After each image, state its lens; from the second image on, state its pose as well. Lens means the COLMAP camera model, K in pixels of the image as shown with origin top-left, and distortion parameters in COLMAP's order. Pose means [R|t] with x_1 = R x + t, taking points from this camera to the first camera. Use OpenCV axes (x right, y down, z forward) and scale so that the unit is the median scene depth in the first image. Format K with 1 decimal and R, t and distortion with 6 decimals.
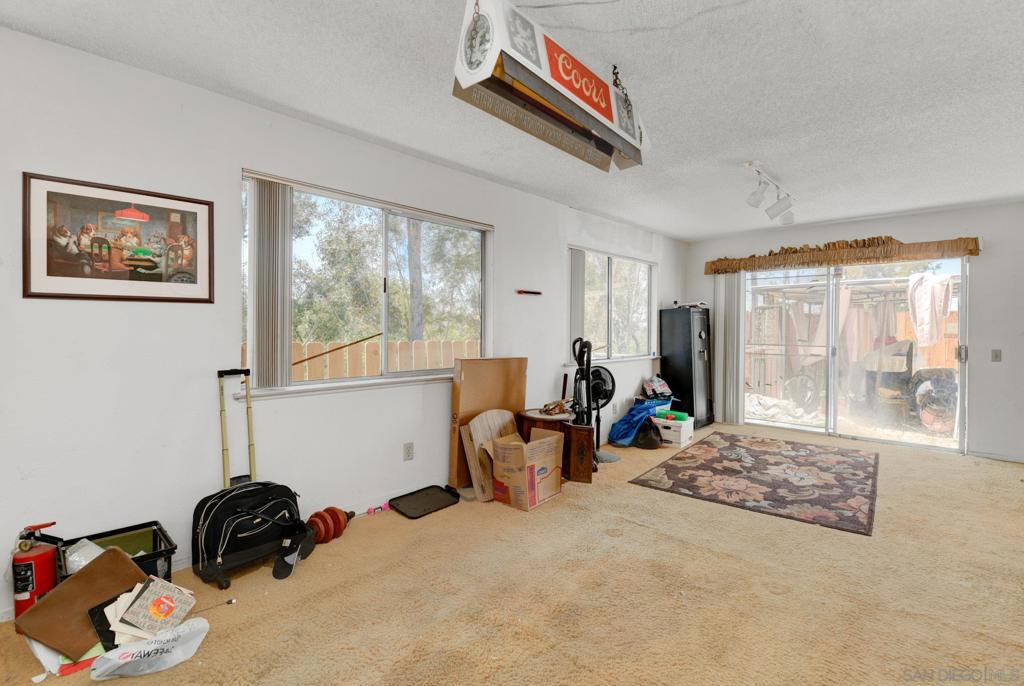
lens RADIAL K [[457.2, 0, 512.1], [0, 457.2, 330.3], [0, 0, 1]] dist [-0.000164, -0.006177]
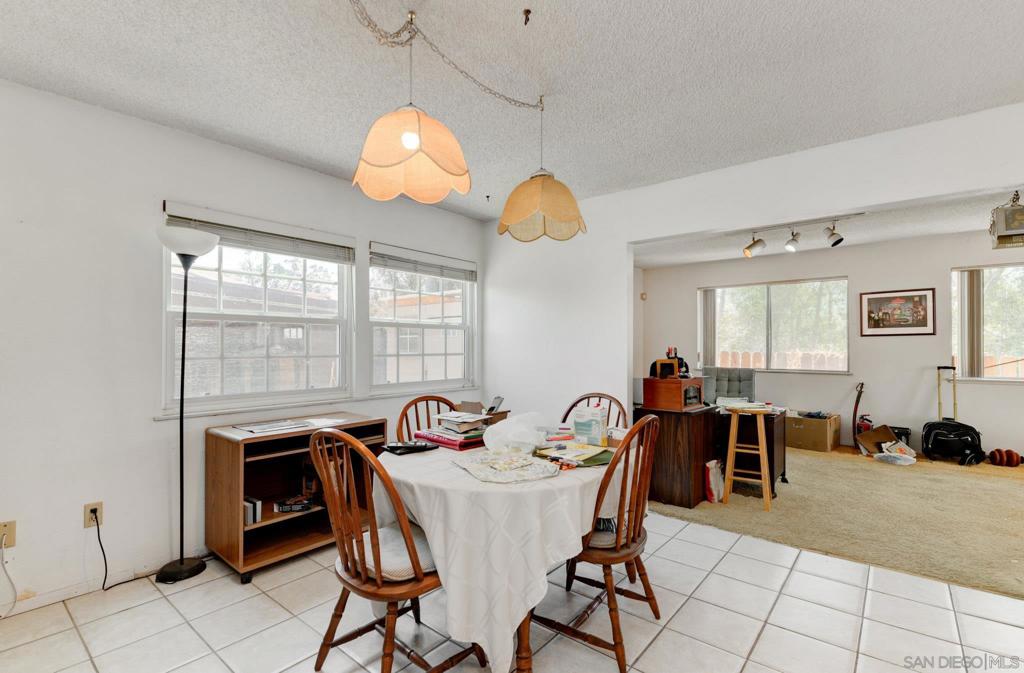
lens RADIAL K [[467.2, 0, 509.4], [0, 467.2, 346.3], [0, 0, 1]] dist [0.001262, -0.010565]
pose [[0.046786, -0.011444, -0.998839, 1.468814], [-0.001873, 0.999932, -0.011544, 0.023074], [0.998903, 0.002411, 0.046762, -1.132943]]
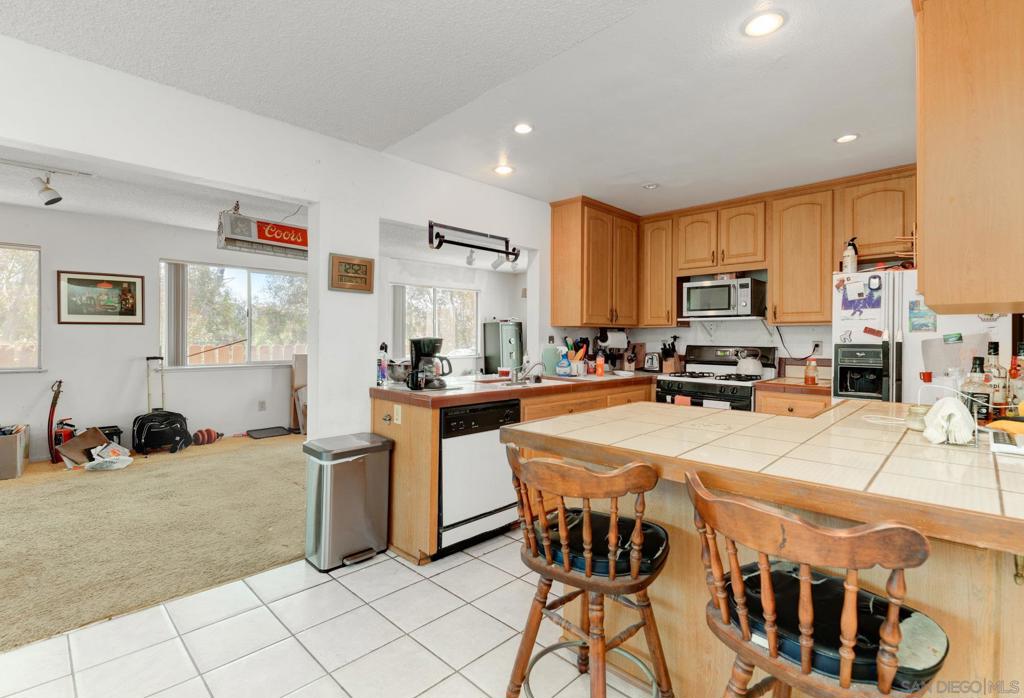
lens RADIAL K [[473.6, 0, 511.5], [0, 473.6, 339.4], [0, 0, 1]] dist [-0.010927, -0.000197]
pose [[0.999731, -0.001531, -0.023143, 1.096970], [0.001587, 0.999996, 0.002389, 0.004515], [0.023139, -0.002425, 0.999729, -1.134610]]
